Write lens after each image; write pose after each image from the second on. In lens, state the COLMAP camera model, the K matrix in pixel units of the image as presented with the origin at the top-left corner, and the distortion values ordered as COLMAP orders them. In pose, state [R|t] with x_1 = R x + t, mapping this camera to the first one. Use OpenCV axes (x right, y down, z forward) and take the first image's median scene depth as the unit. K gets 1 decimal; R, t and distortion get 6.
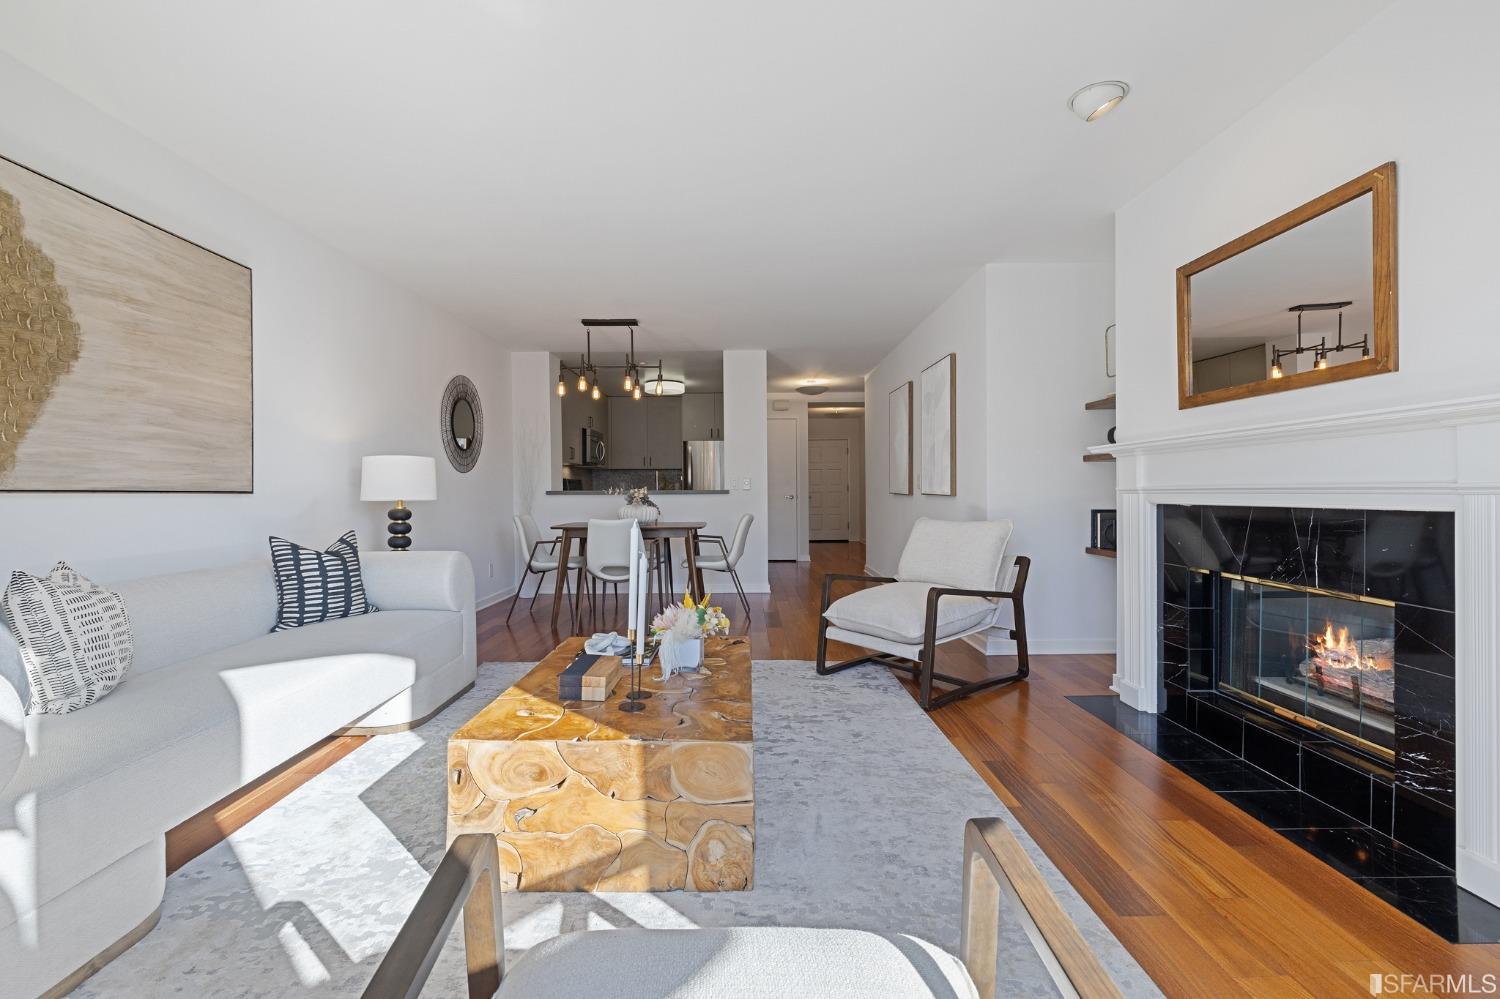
lens RADIAL K [[641.3, 0, 743.6], [0, 641.3, 479.4], [0, 0, 1]] dist [-0.002635, 0.001048]
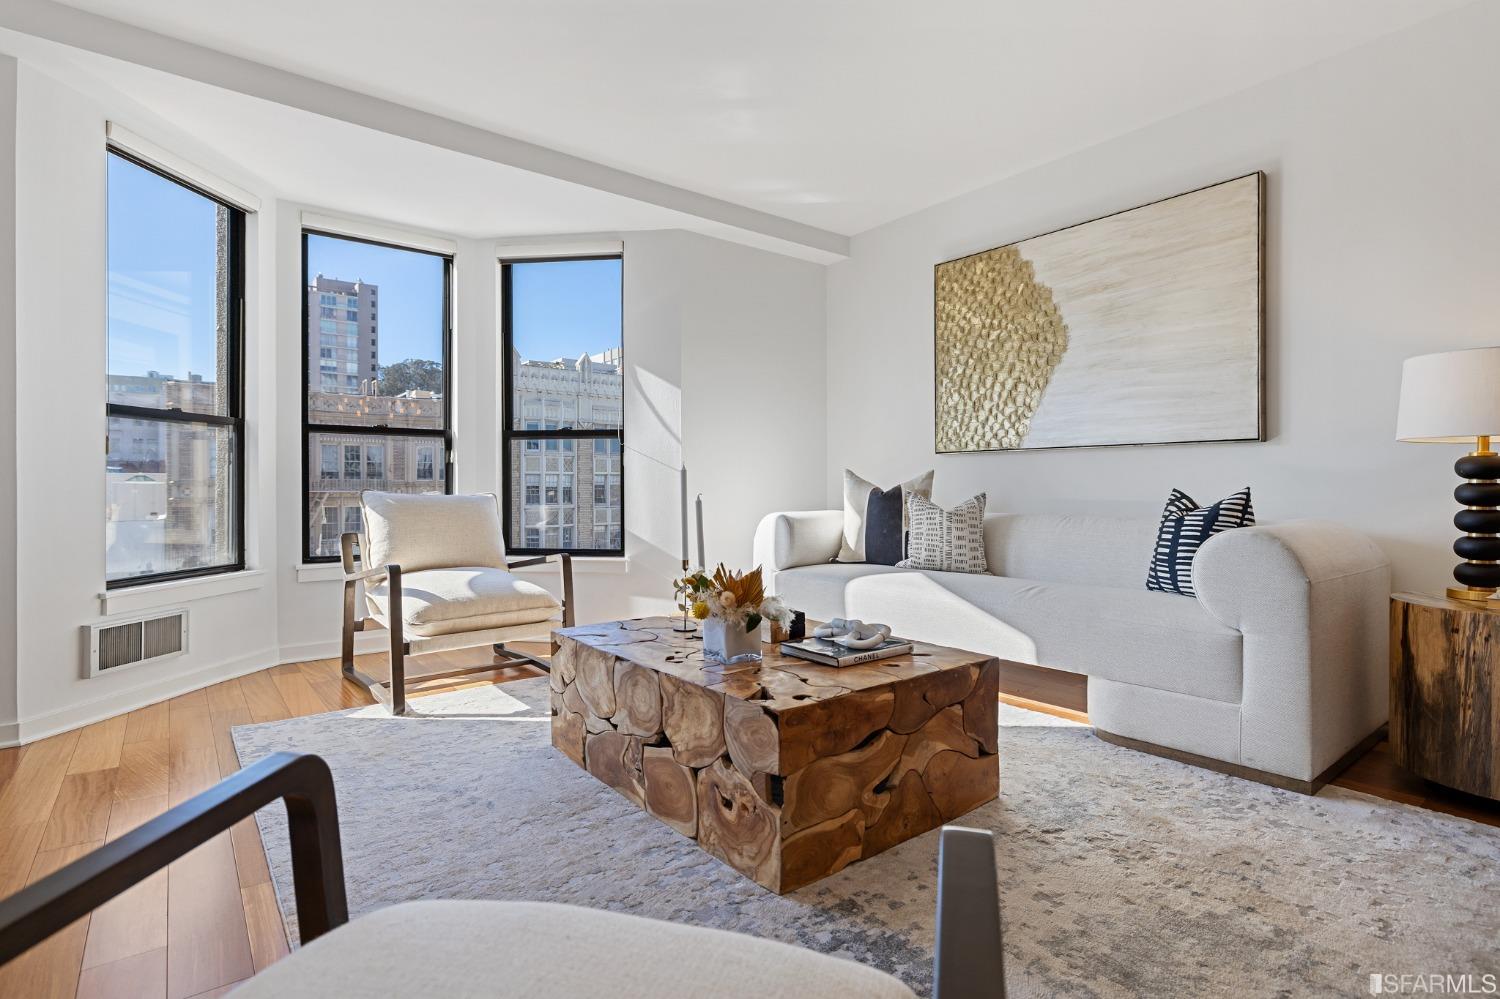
lens RADIAL K [[732.3, 0, 770.8], [0, 732.3, 493.4], [0, 0, 1]] dist [-0.005670, -0.000215]
pose [[-0.772822, 0.013917, -0.634470, 0.302510], [0.020287, 0.999790, -0.002780, 0.073270], [0.634298, -0.015020, -0.772943, 1.215886]]
